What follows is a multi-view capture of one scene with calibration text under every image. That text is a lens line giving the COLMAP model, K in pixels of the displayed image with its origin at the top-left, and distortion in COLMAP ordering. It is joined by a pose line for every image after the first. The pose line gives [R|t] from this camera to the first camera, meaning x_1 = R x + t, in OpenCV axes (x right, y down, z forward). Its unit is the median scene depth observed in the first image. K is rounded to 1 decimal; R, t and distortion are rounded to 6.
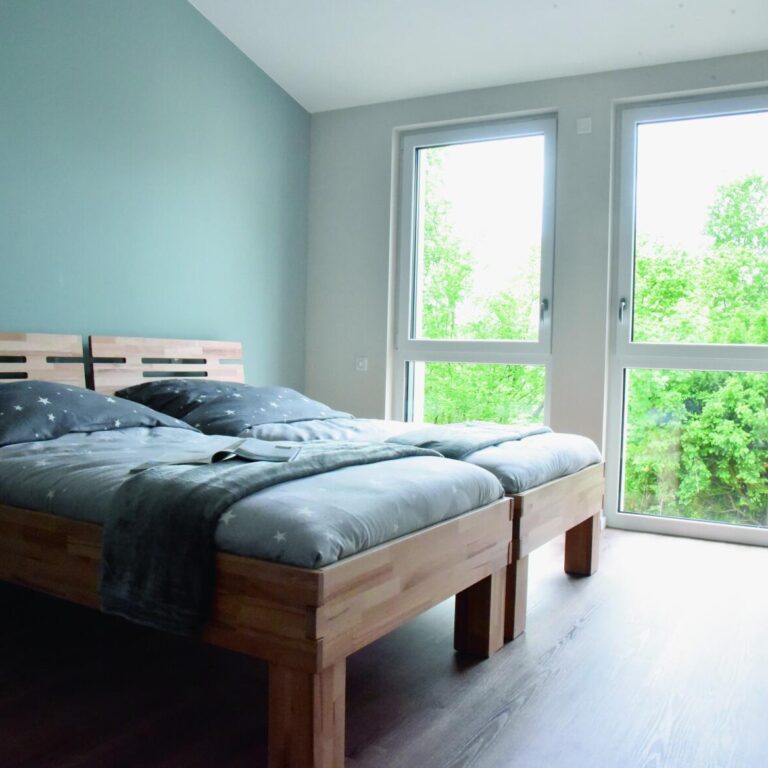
lens RADIAL K [[801.8, 0, 384.0], [0, 801.8, 384.0], [0, 0, 1]] dist [-0.078998, 0.034453]
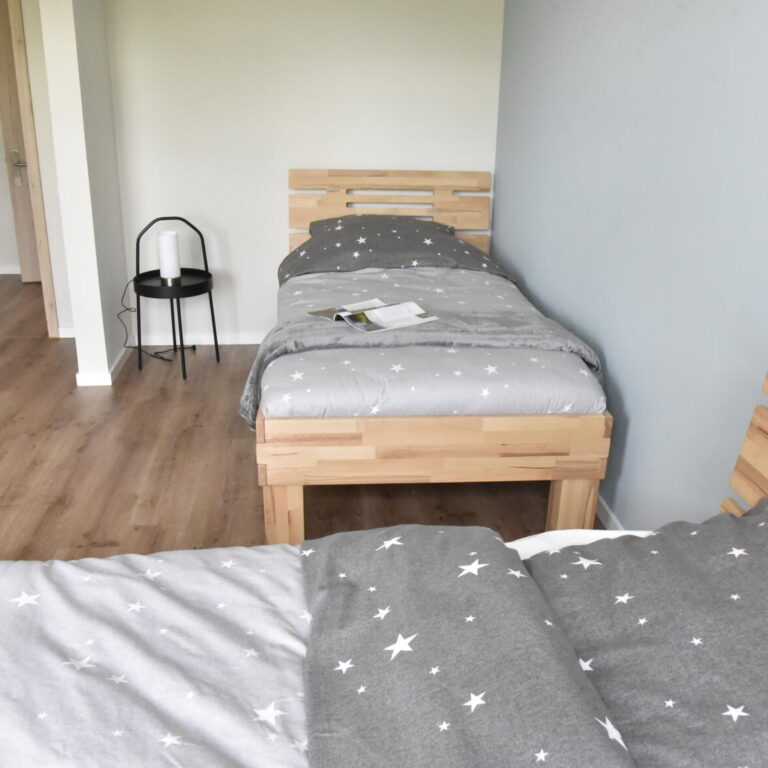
lens RADIAL K [[801.8, 0, 384.0], [0, 801.8, 384.0], [0, 0, 1]] dist [-0.078998, 0.034453]
pose [[0.567833, 0.281002, -0.773695, 1.035635], [-0.033562, 0.947049, 0.319331, -0.266624], [0.822460, -0.155360, 0.547196, 0.372841]]
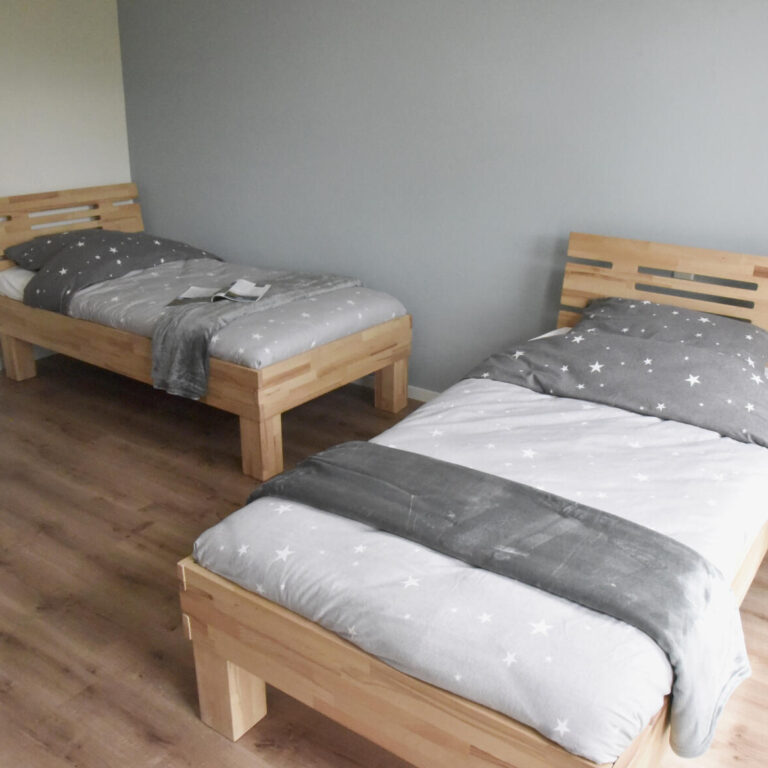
lens RADIAL K [[801.8, 0, 384.0], [0, 801.8, 384.0], [0, 0, 1]] dist [-0.078998, 0.034453]
pose [[0.994929, 0.016679, -0.099184, 0.372998], [0.015244, 0.949754, 0.312625, -0.303148], [0.099414, -0.312552, 0.944684, -0.722807]]
